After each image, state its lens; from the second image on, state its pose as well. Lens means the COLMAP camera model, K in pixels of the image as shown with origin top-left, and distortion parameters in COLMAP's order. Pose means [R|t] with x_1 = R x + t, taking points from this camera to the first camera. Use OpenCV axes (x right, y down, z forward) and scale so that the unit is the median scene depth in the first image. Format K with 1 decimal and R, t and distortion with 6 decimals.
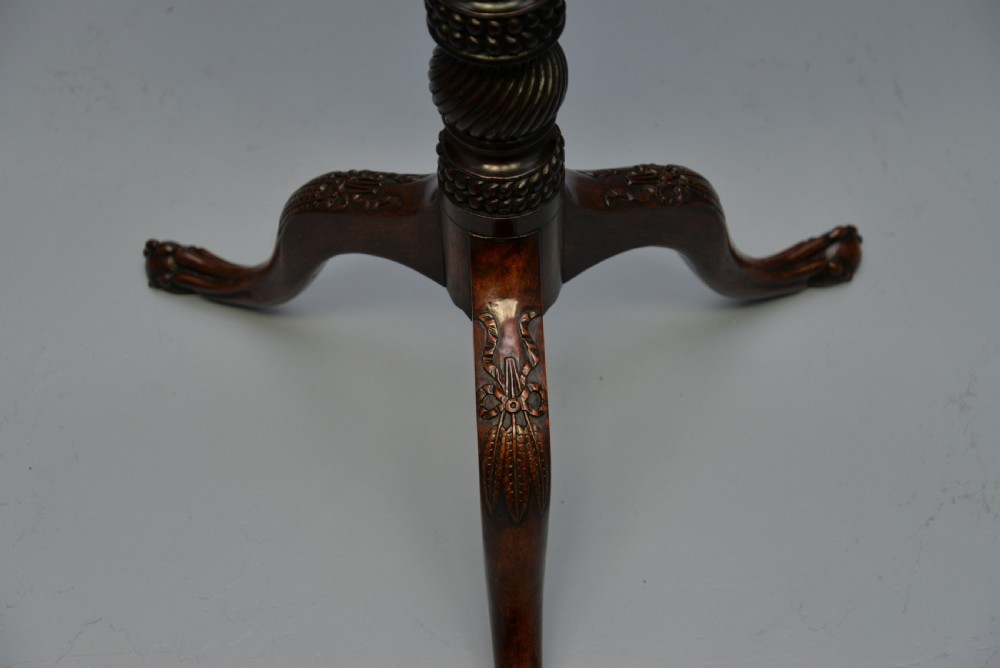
lens RADIAL K [[1504.0, 0, 493.7], [0, 1504.0, 352.1], [0, 0, 1]] dist [0.322370, 0.000000]
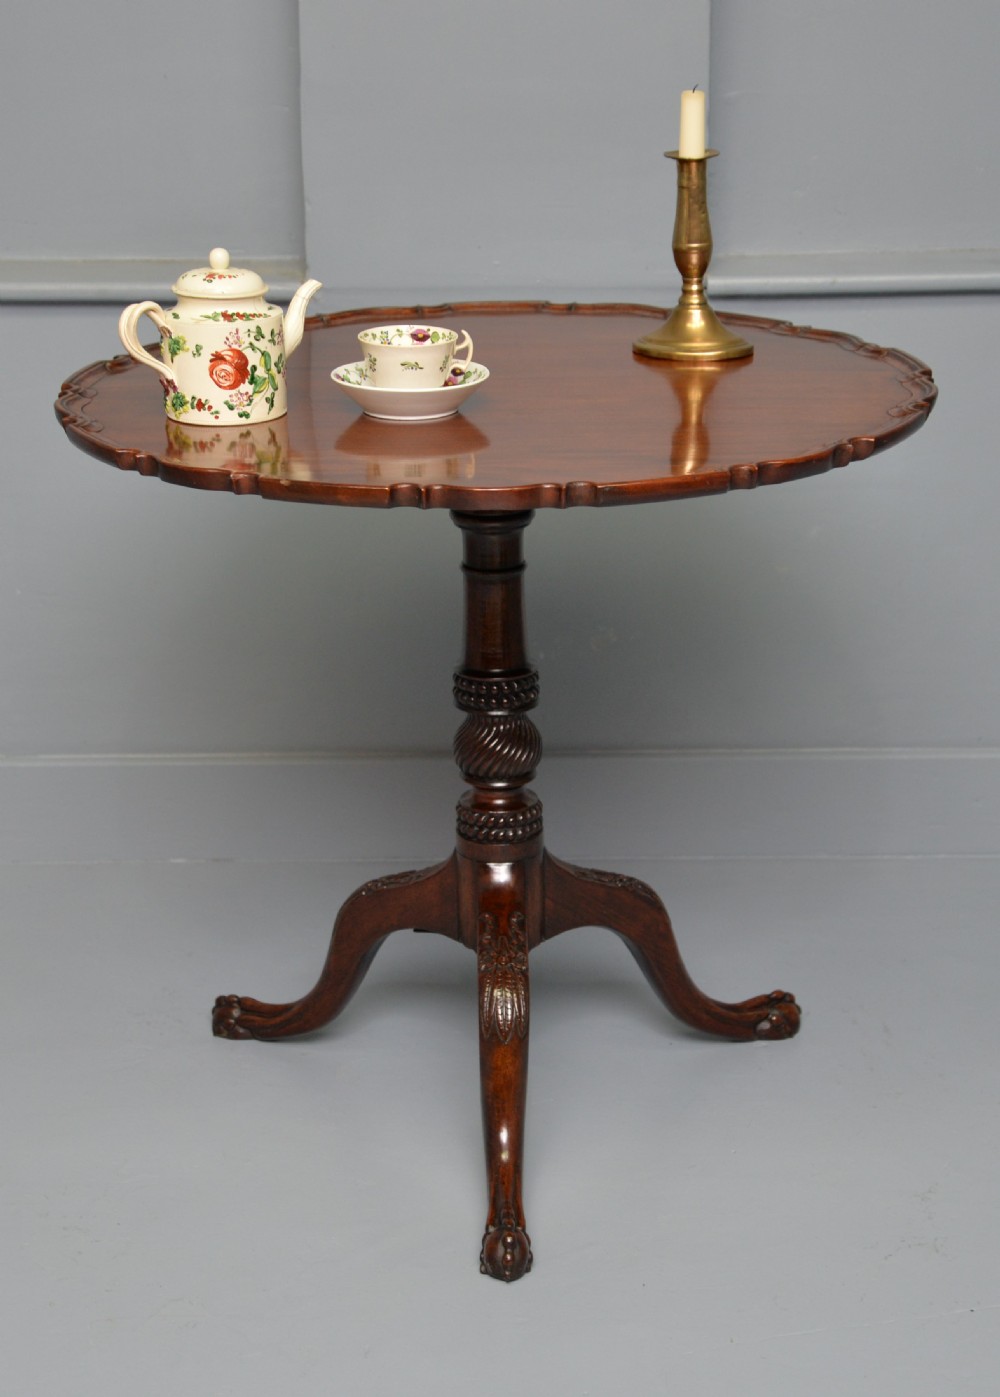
lens RADIAL K [[2911.3, 0, 485.3], [0, 2911.3, 738.9], [0, 0, 1]] dist [0.146490, 0.000000]
pose [[0.999438, 0.011426, -0.031508, 0.070003], [-0.027004, 0.831341, -0.555106, 1.210585], [0.019851, 0.555645, 0.831183, -1.221836]]
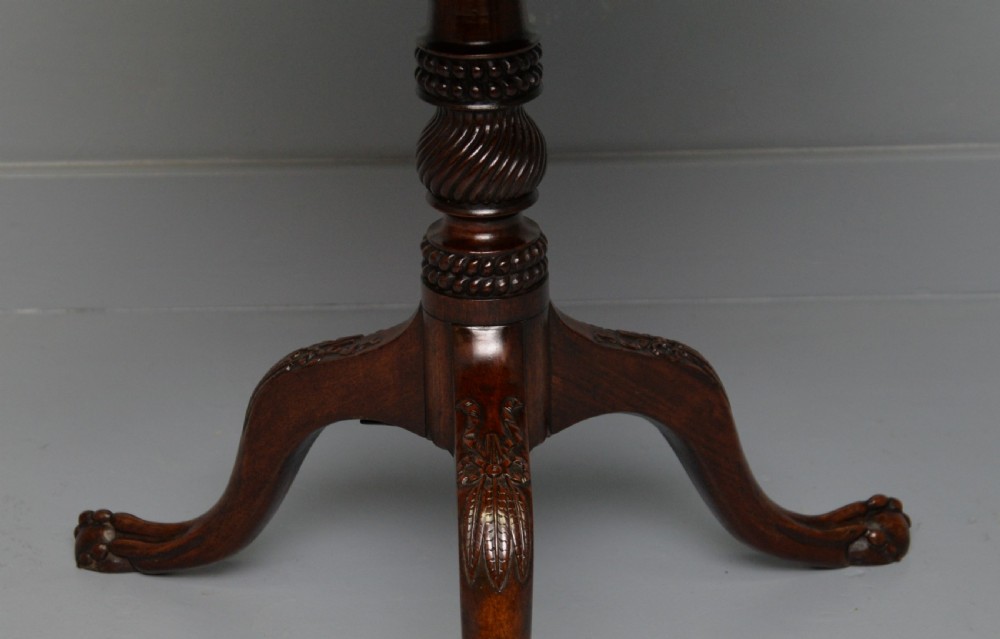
lens RADIAL K [[3378.9, 0, 470.2], [0, 3378.9, 423.3], [0, 0, 1]] dist [0.321666, 0.000000]
pose [[0.999839, 0.003129, -0.017669, 0.031603], [-0.011195, 0.878312, -0.477957, 0.918553], [0.014023, 0.478078, 0.878206, -0.813726]]
